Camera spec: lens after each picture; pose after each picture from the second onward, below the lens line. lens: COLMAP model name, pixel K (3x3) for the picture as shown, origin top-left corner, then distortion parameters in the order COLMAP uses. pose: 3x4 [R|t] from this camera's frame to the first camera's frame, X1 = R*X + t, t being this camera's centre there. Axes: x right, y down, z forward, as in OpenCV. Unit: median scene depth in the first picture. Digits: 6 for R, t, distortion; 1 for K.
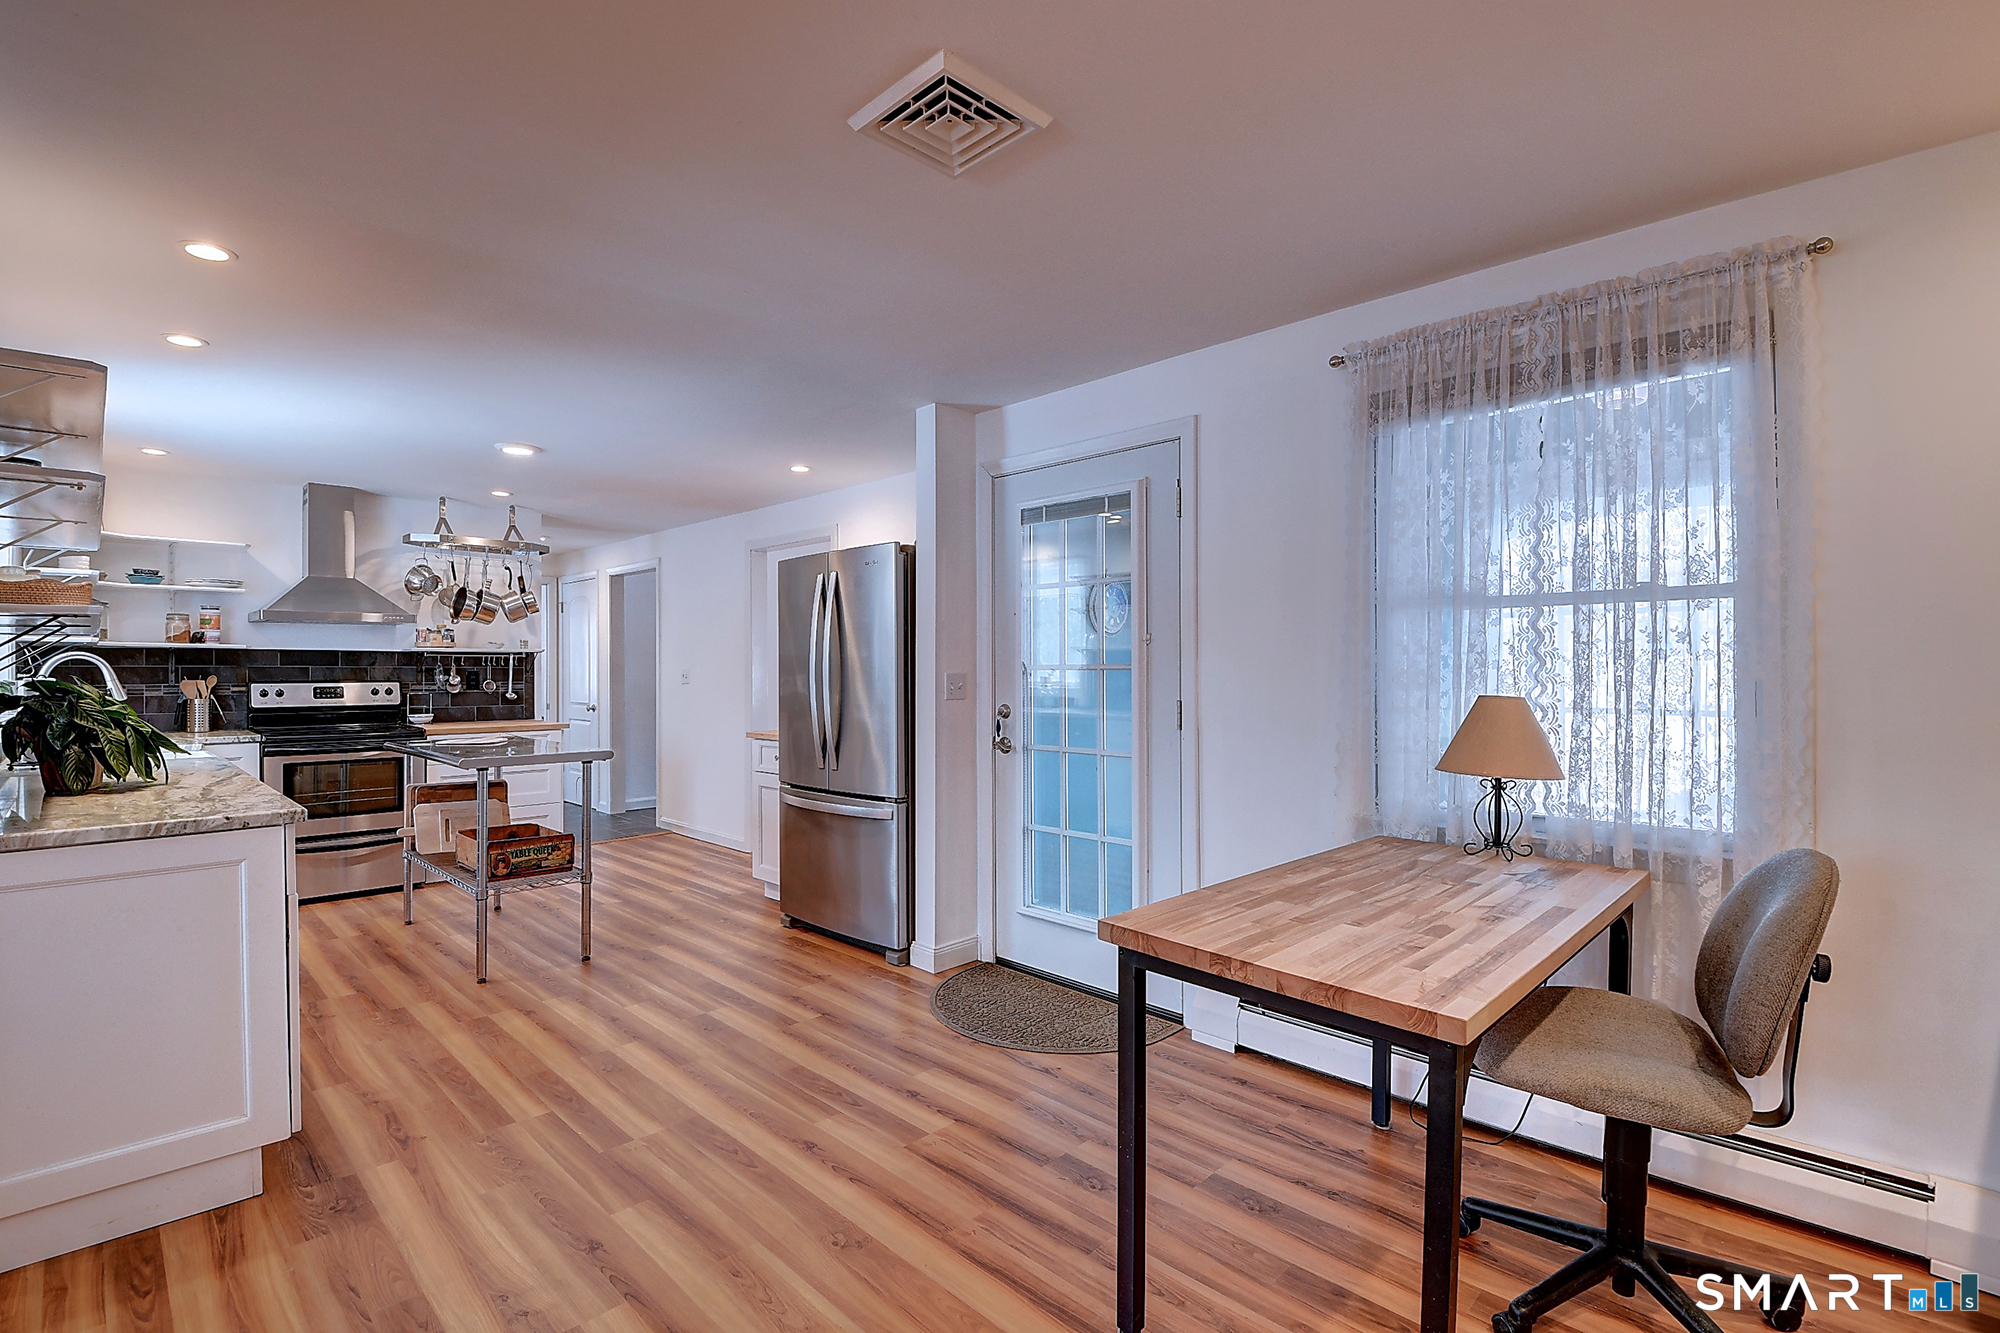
lens RADIAL K [[901.9, 0, 998.7], [0, 901.9, 672.2], [0, 0, 1]] dist [-0.008857, -0.009476]
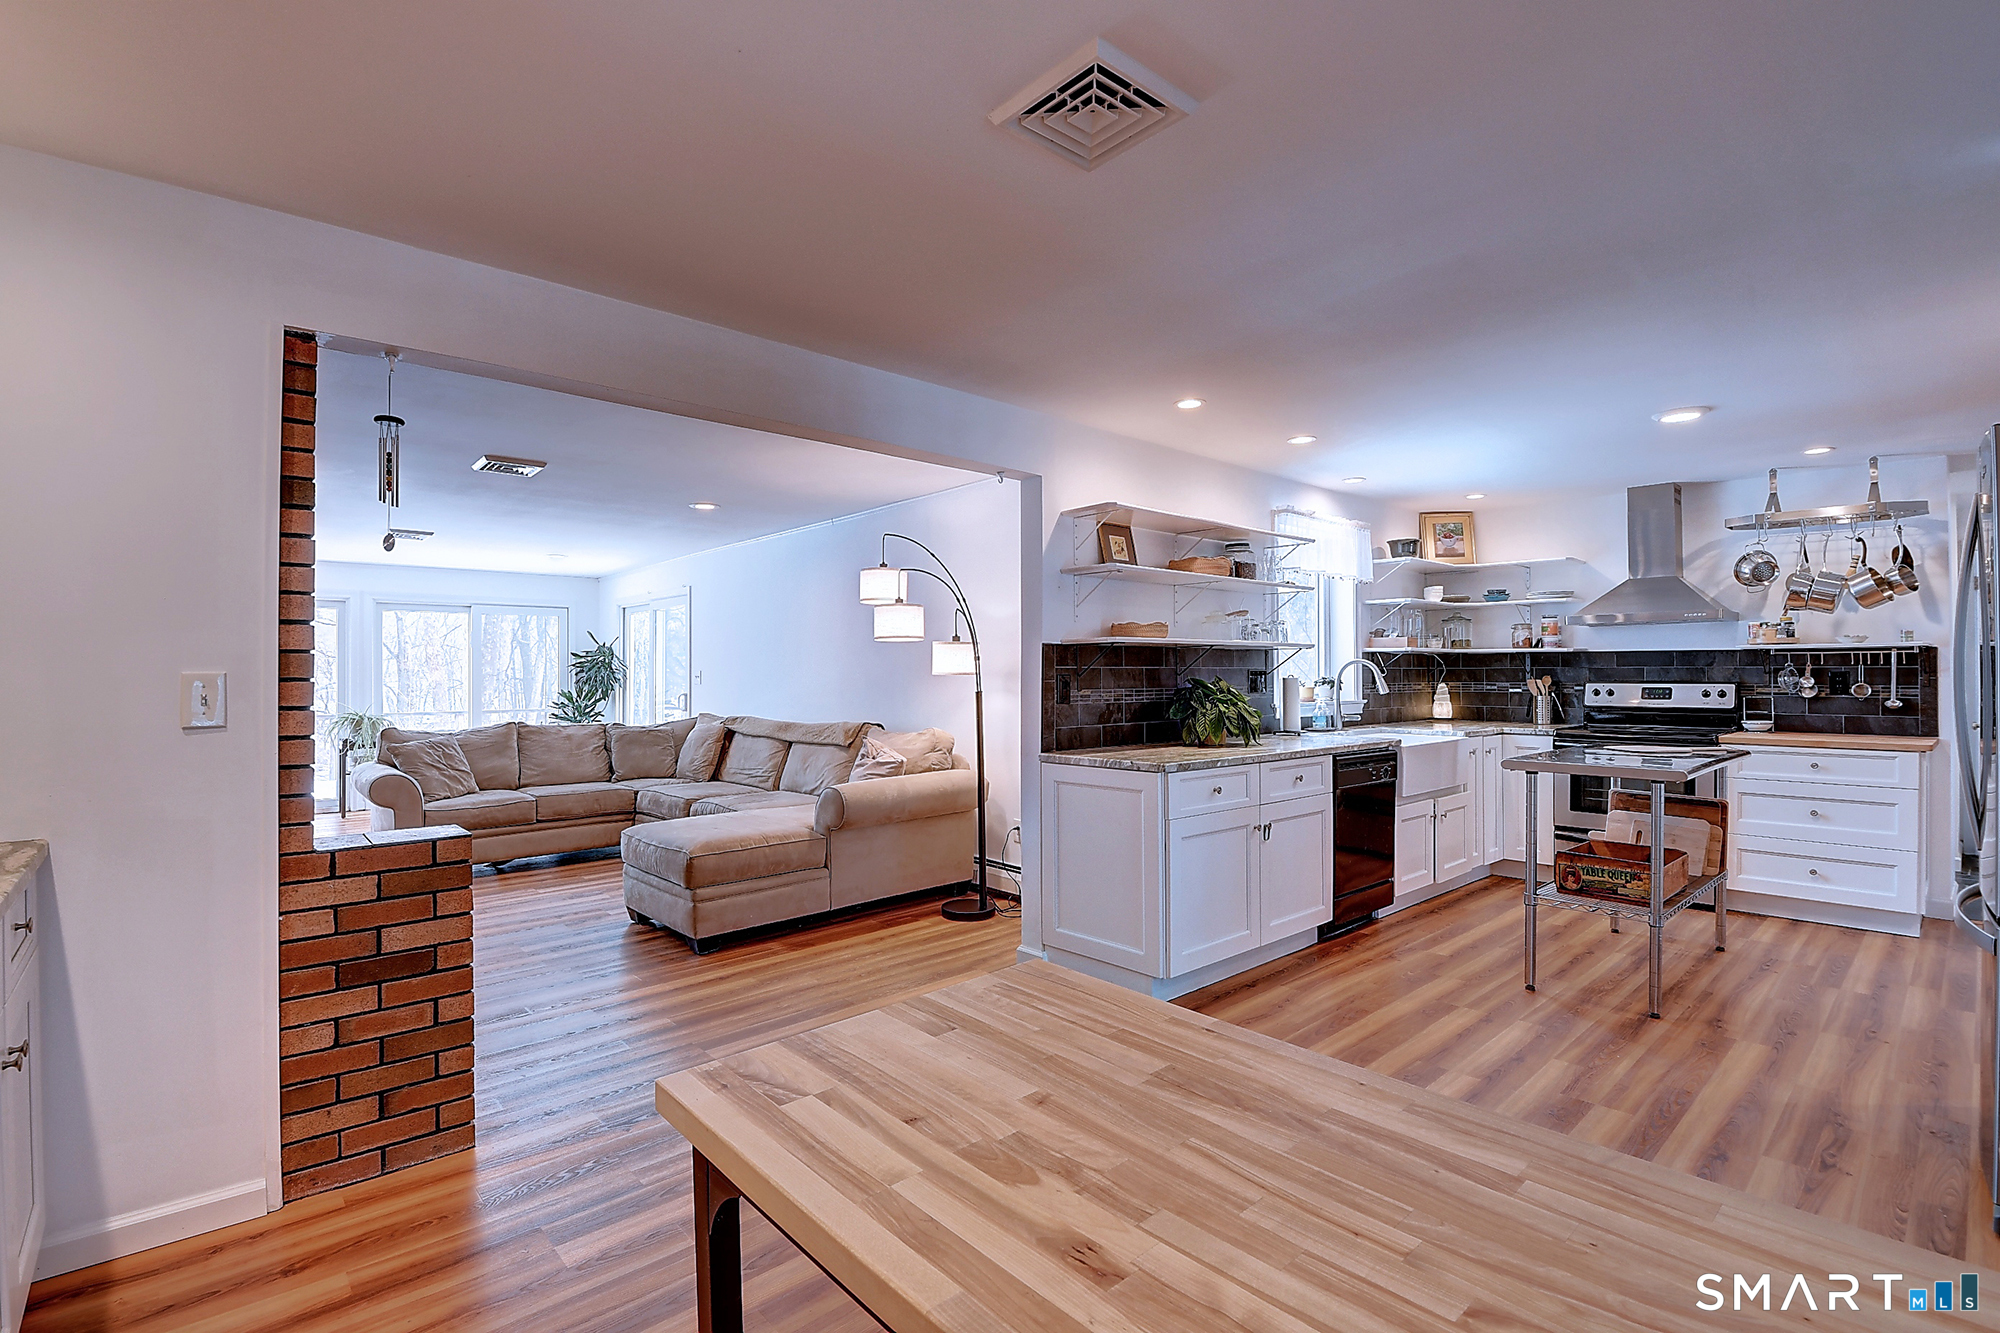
lens RADIAL K [[901.9, 0, 953.6], [0, 901.9, 665.4], [0, 0, 1]] dist [-0.008857, -0.009476]
pose [[-0.089587, -0.006748, -0.995956, 0.372399], [0.002135, 0.999973, -0.006967, -0.003604], [0.995977, -0.002751, -0.089570, 0.368168]]
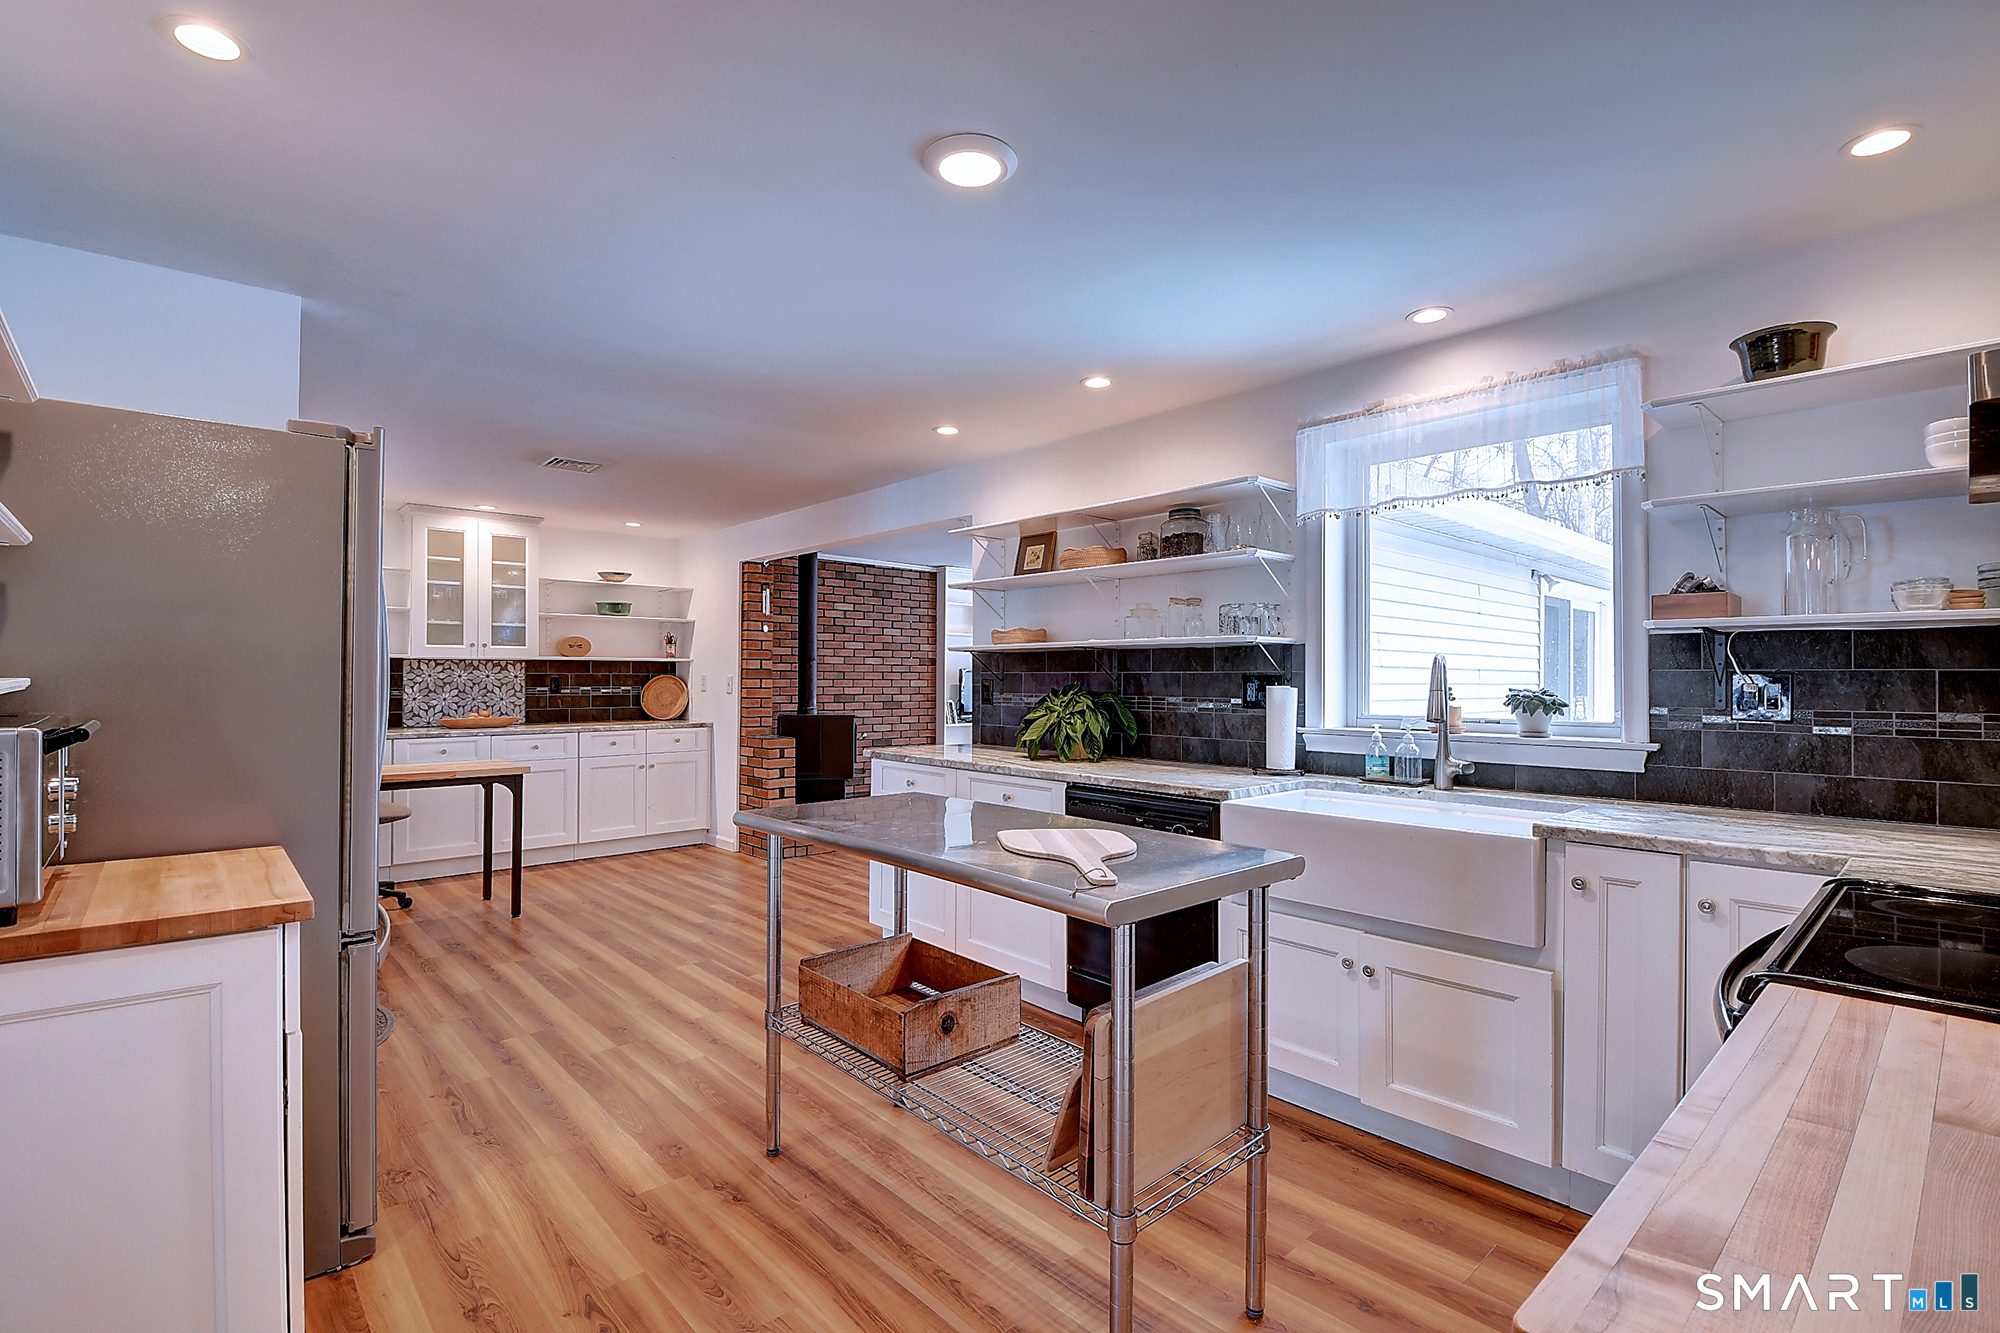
lens RADIAL K [[901.9, 0, 1017.7], [0, 901.9, 672.8], [0, 0, 1]] dist [-0.008857, -0.009476]
pose [[-0.999400, -0.000799, 0.034619, -0.561255], [-0.000880, 0.999997, -0.002335, -0.005119], [-0.034617, -0.002364, -0.999398, 1.393602]]
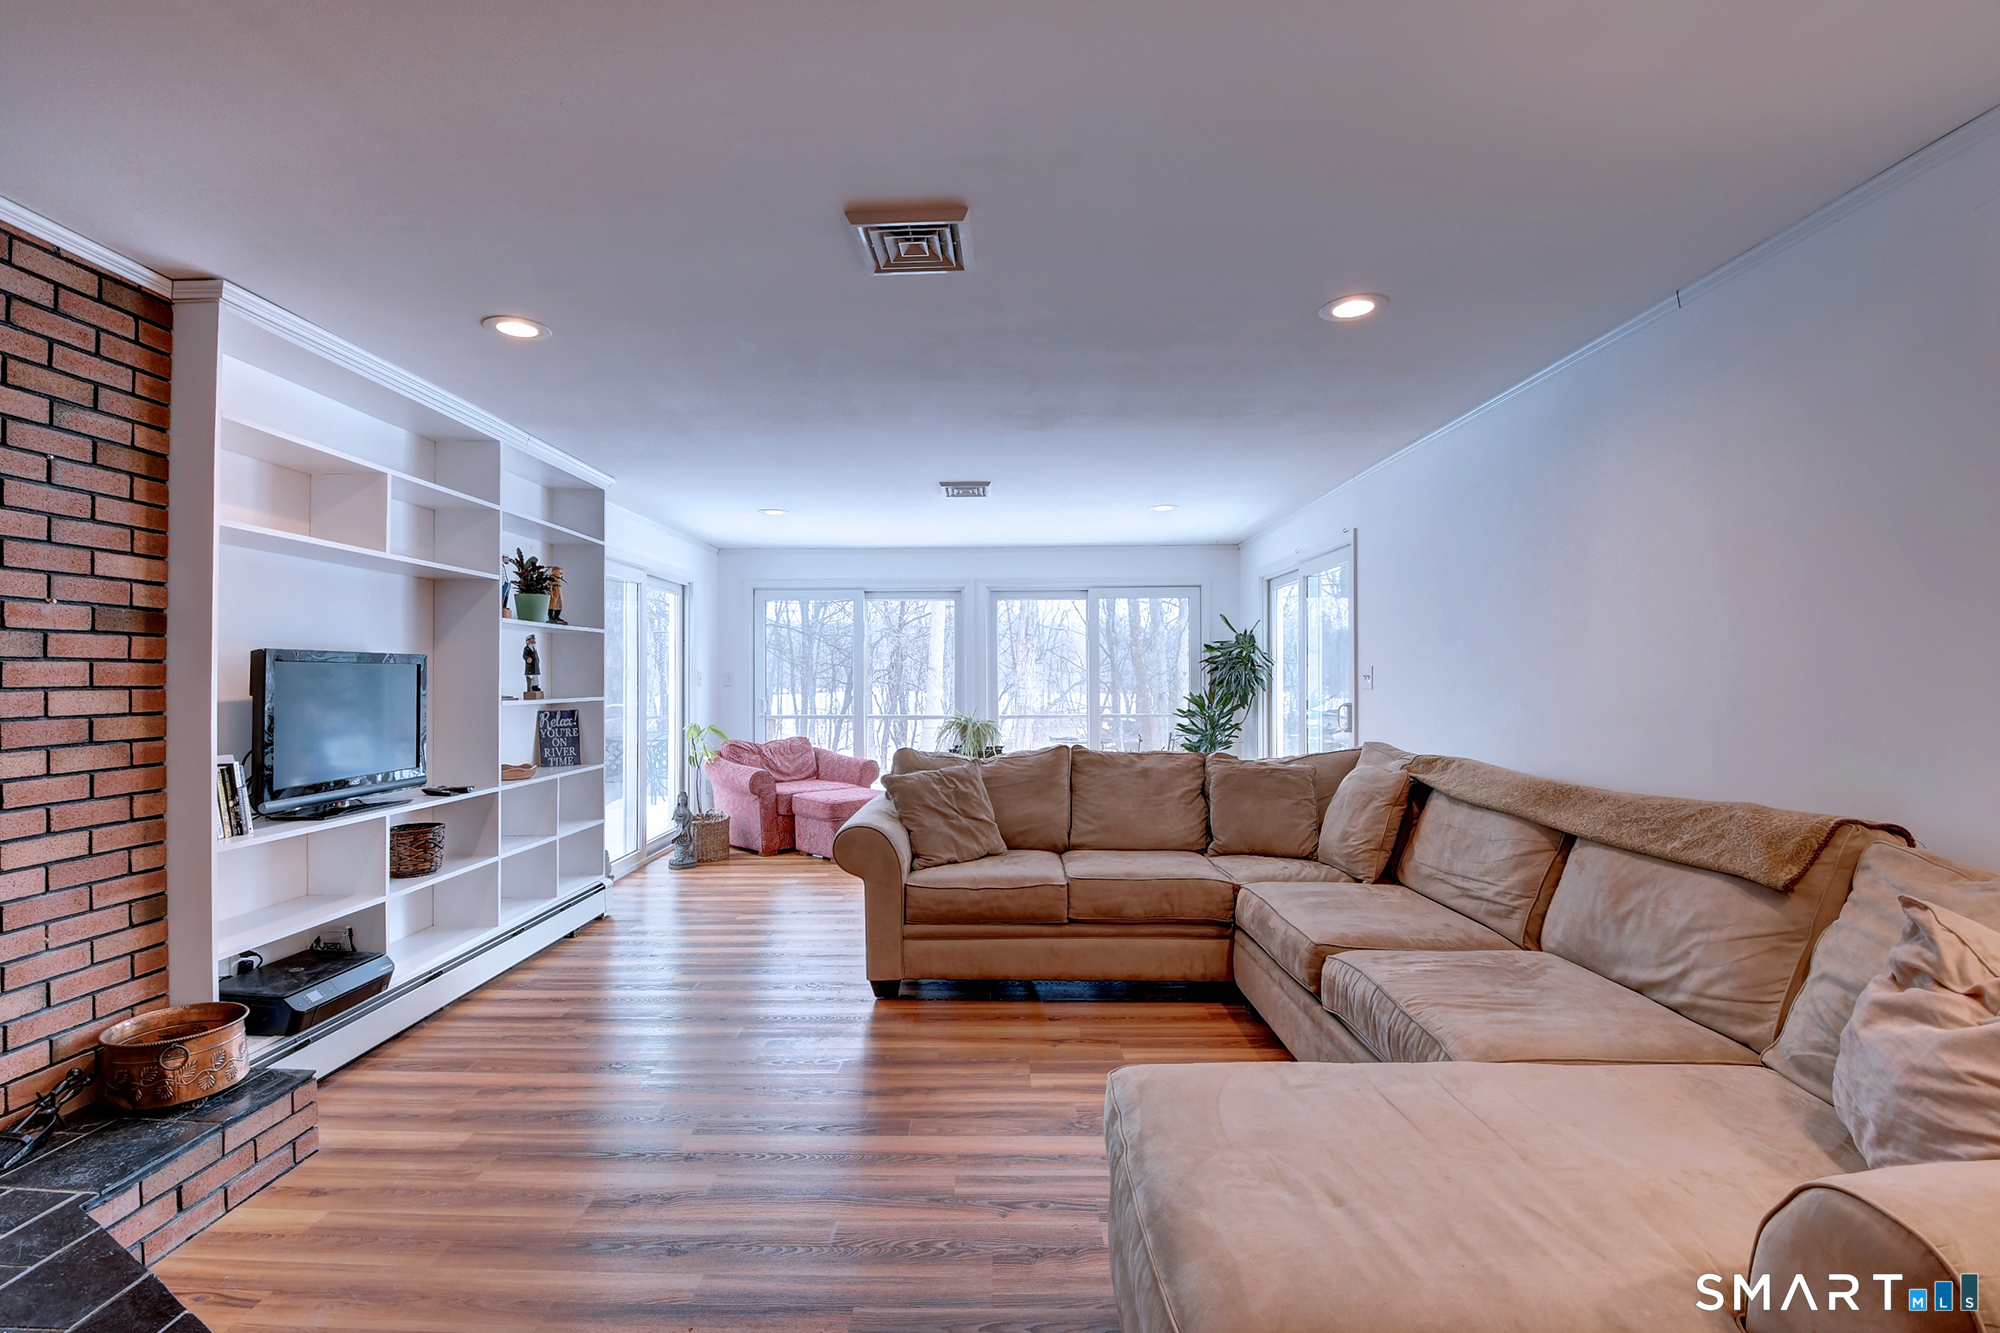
lens RADIAL K [[901.9, 0, 990.6], [0, 901.9, 666.6], [0, 0, 1]] dist [-0.008857, -0.009476]
pose [[-0.714675, -0.001605, -0.699455, -0.294630], [0.003877, 0.999973, -0.006255, -0.001411], [0.699446, -0.007182, -0.714649, 0.153097]]
